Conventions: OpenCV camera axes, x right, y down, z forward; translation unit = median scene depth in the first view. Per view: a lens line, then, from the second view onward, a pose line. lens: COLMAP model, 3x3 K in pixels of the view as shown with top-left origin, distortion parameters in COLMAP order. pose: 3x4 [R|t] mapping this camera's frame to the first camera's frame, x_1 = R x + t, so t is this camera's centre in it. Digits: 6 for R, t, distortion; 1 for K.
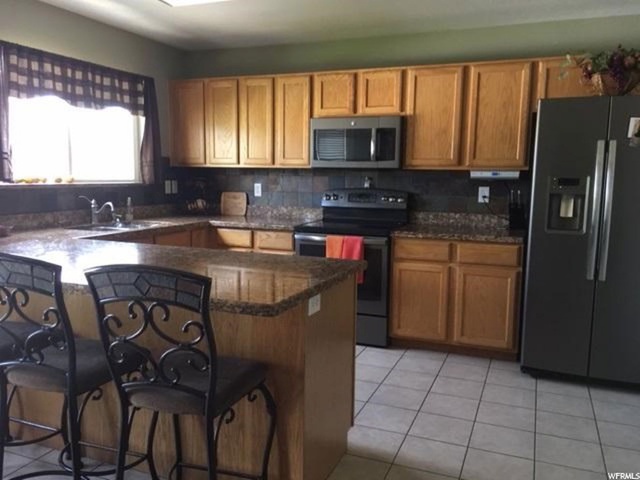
lens RADIAL K [[537.2, 0, 320.0], [0, 537.2, 240.0], [0, 0, 1]] dist [0.009414, -0.001250]
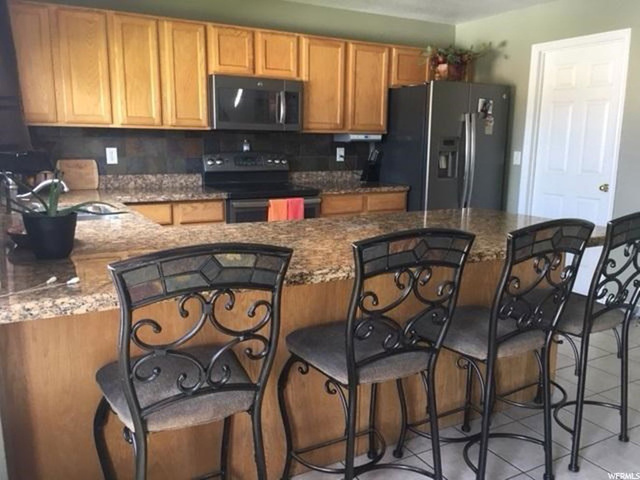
lens RADIAL K [[557.2, 0, 320.0], [0, 557.2, 240.0], [0, 0, 1]] dist [0.040197, -0.000756]
pose [[0.609733, -0.146783, 0.778897, -0.707784], [0.091880, 0.989167, 0.114484, -0.042788], [-0.787264, 0.001760, 0.616614, 0.281939]]
